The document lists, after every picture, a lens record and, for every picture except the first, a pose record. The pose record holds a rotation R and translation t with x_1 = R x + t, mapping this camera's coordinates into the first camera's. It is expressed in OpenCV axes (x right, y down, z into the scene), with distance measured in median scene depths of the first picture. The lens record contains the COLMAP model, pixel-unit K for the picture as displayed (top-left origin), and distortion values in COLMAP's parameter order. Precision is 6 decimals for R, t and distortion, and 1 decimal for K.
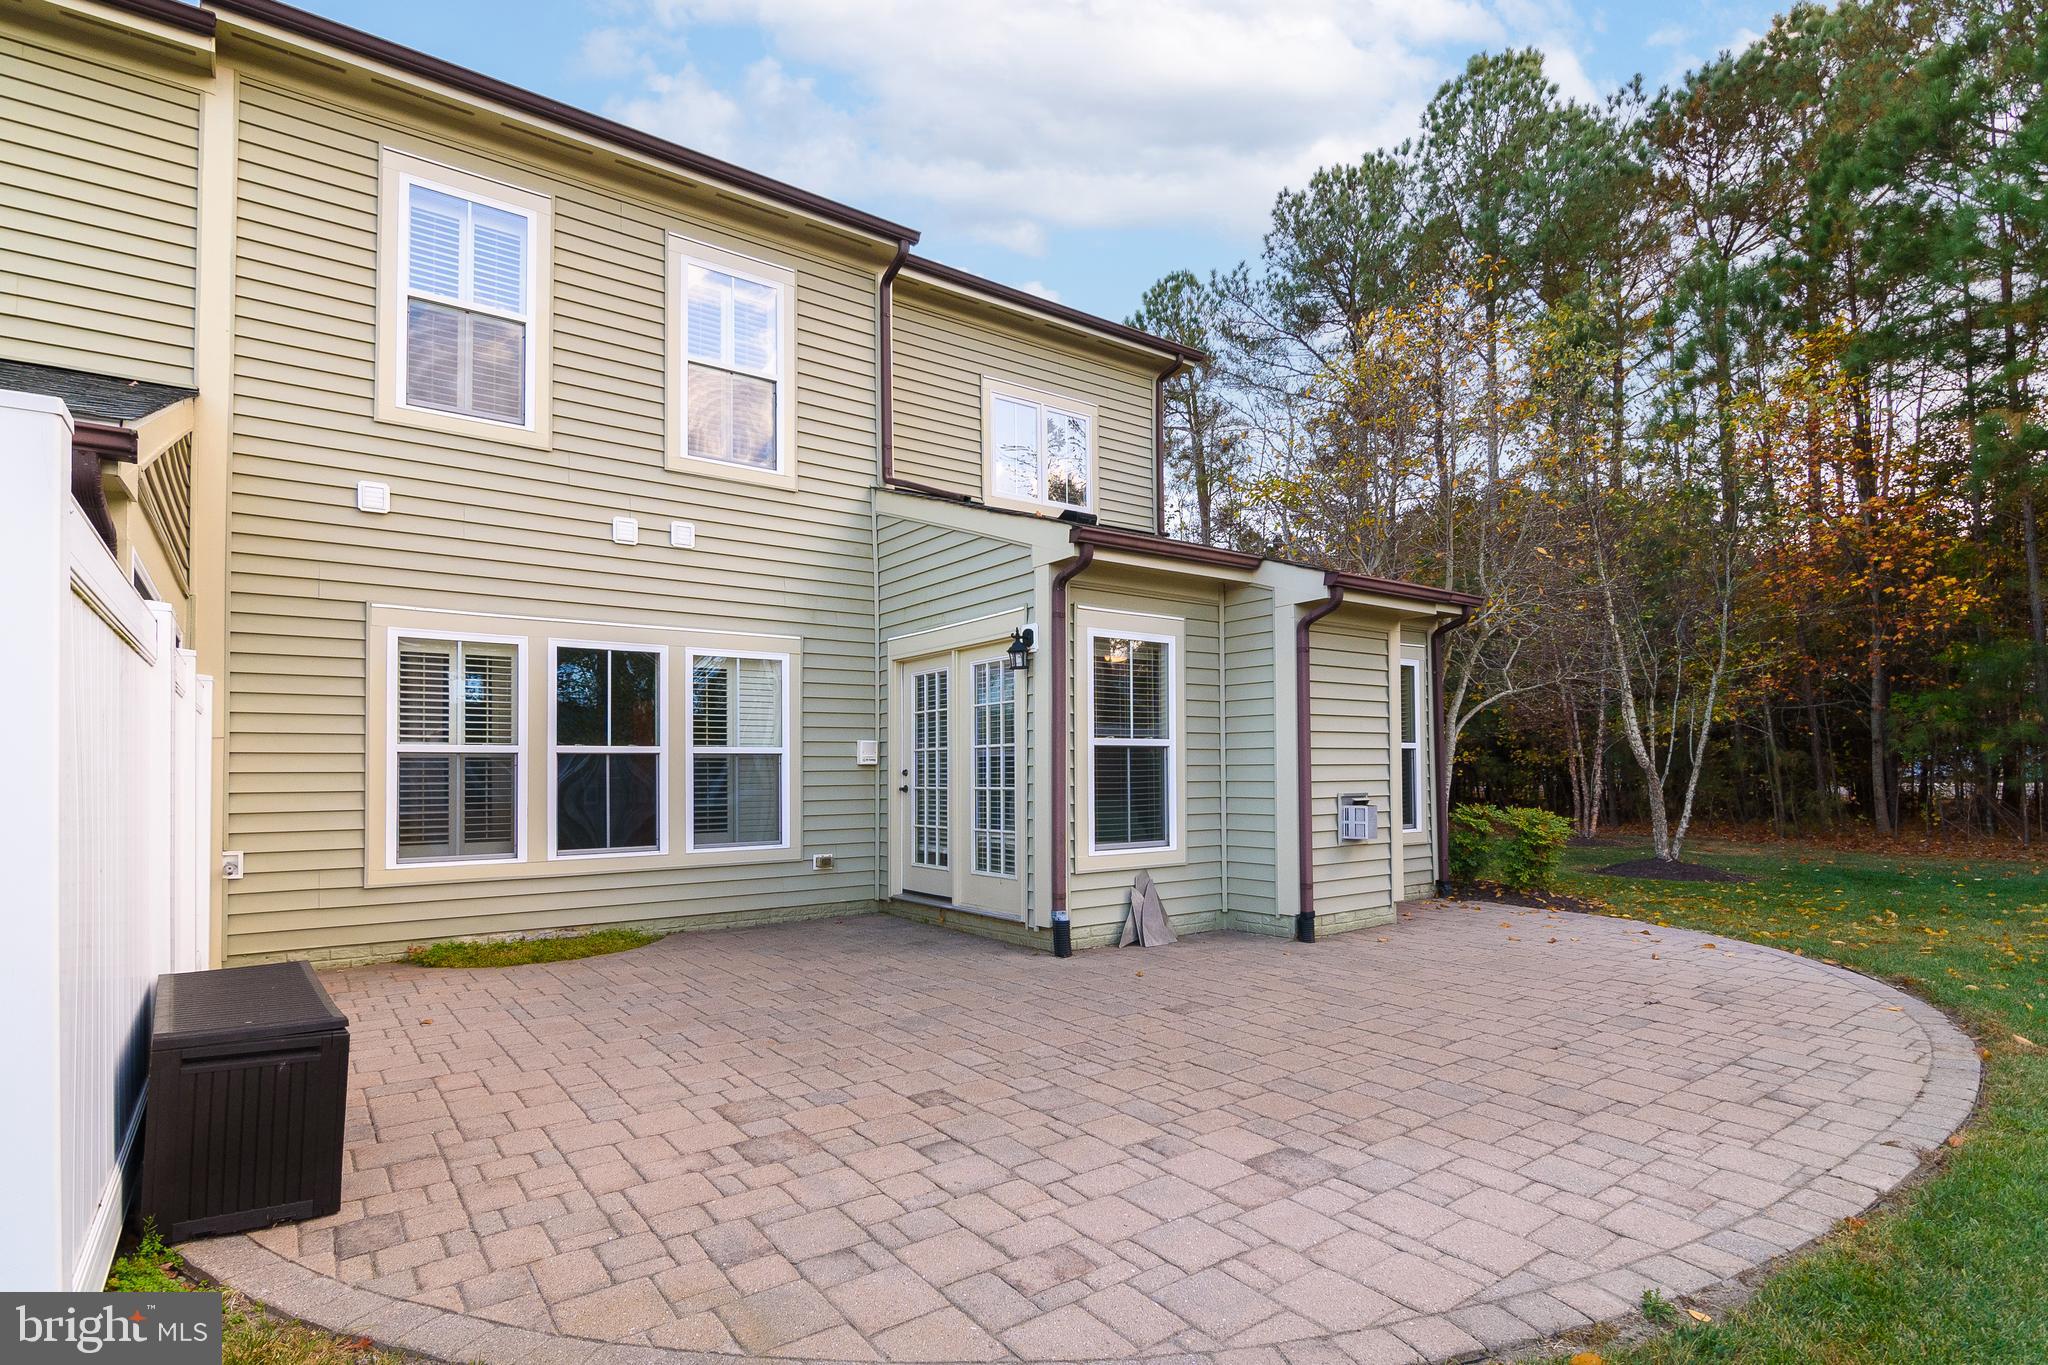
lens RADIAL K [[1018.1, 0, 1026.1], [0, 1018.1, 674.4], [0, 0, 1]] dist [-0.001864, -0.007033]
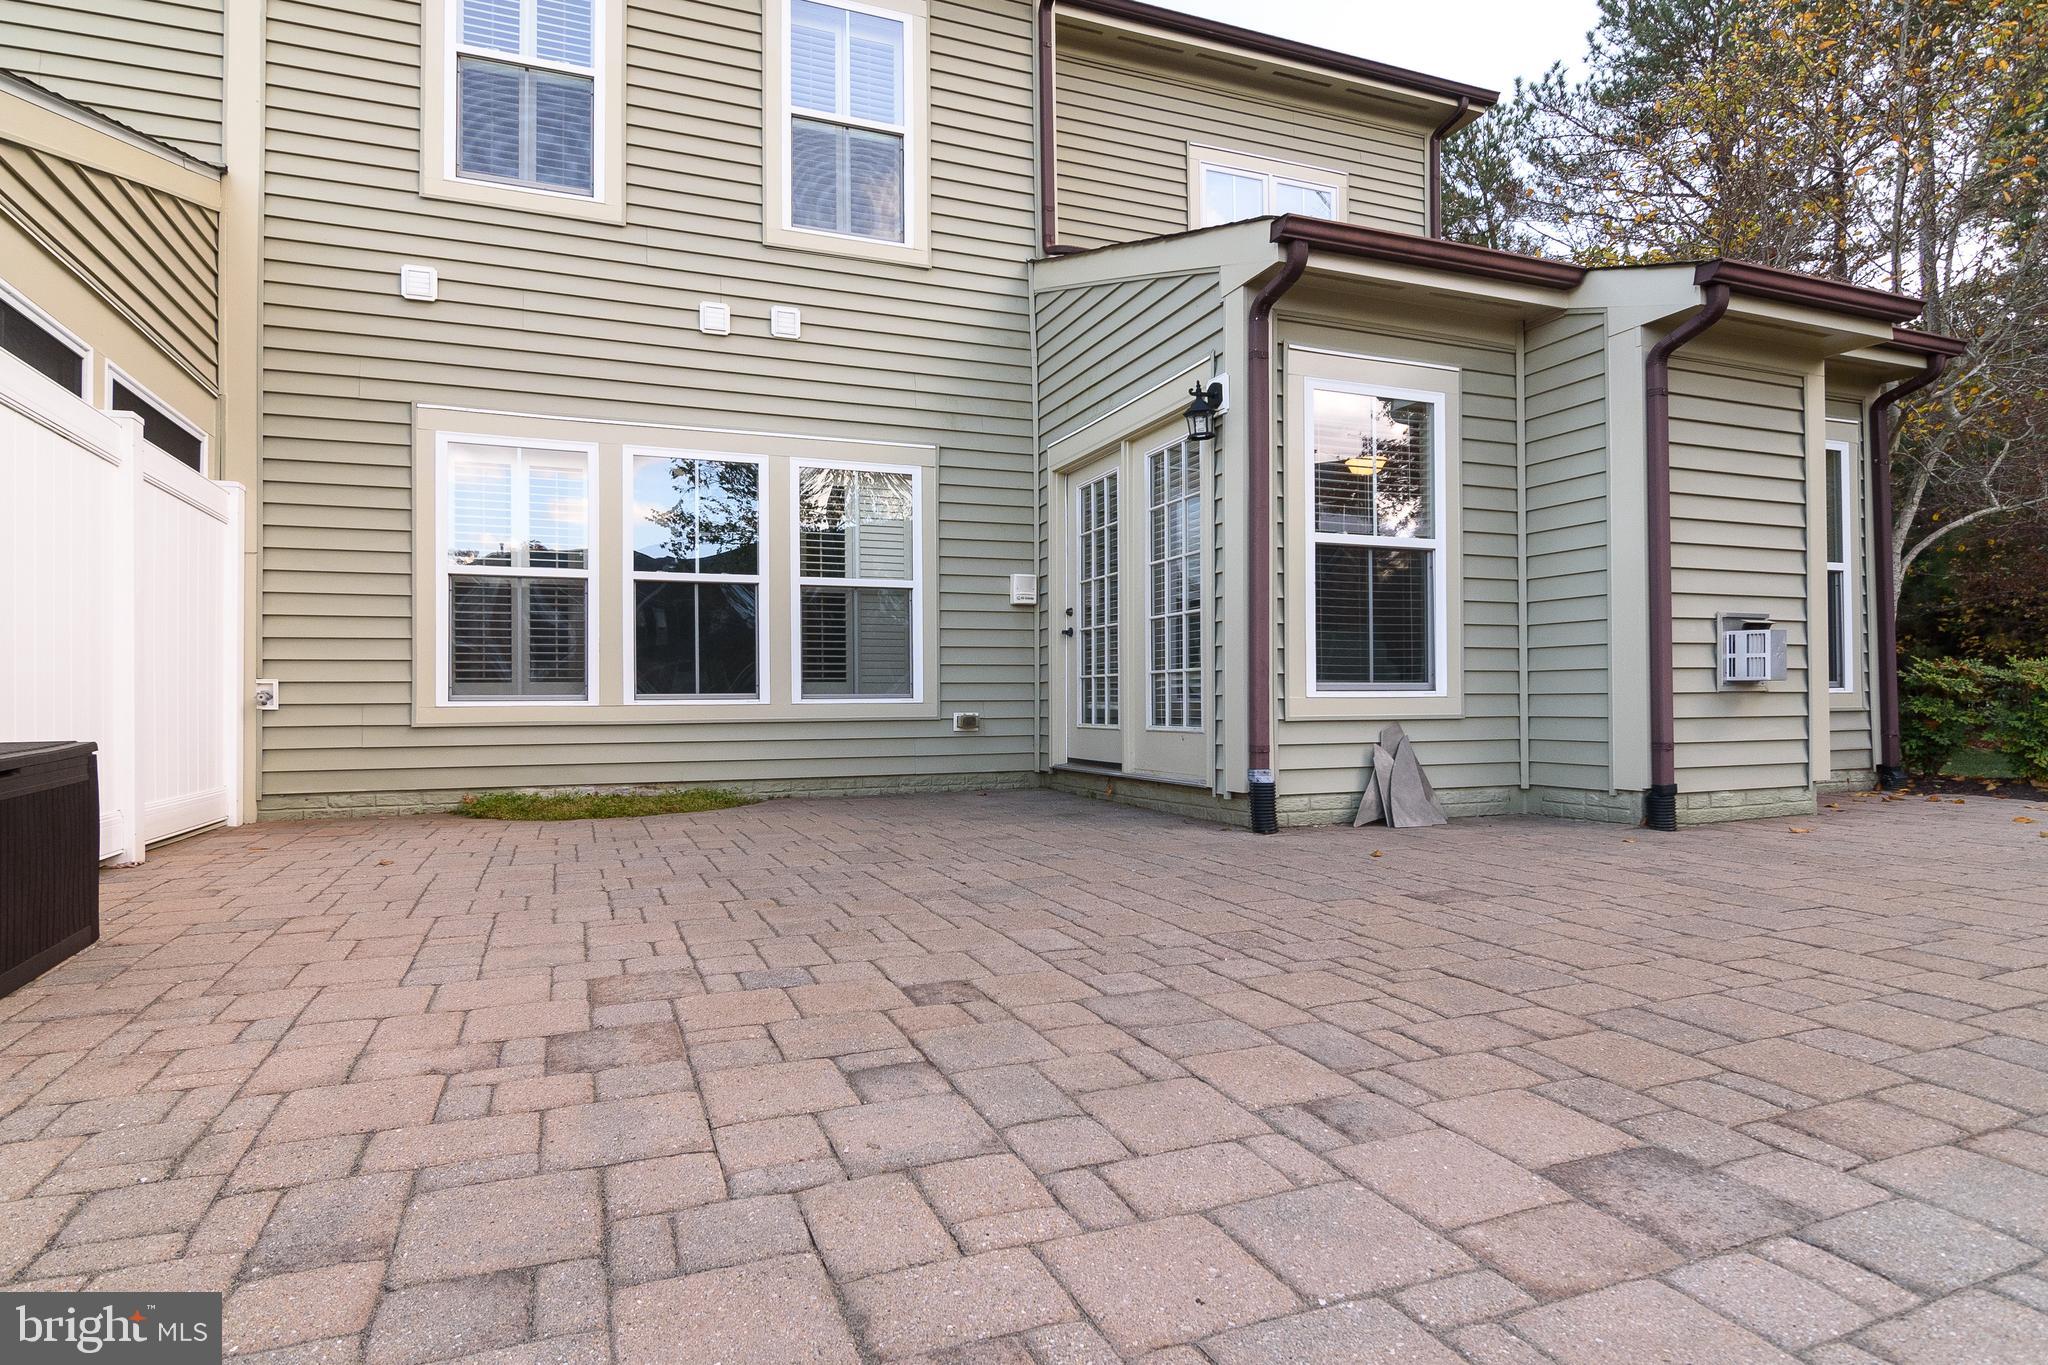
lens RADIAL K [[988.8, 0, 1014.3], [0, 988.8, 710.6], [0, 0, 1]] dist [-0.000725, -0.007590]
pose [[0.956140, -0.016017, -0.292473, 0.066697], [0.038000, 0.996848, 0.069637, 0.130299], [0.290436, -0.077697, 0.953735, 0.290284]]
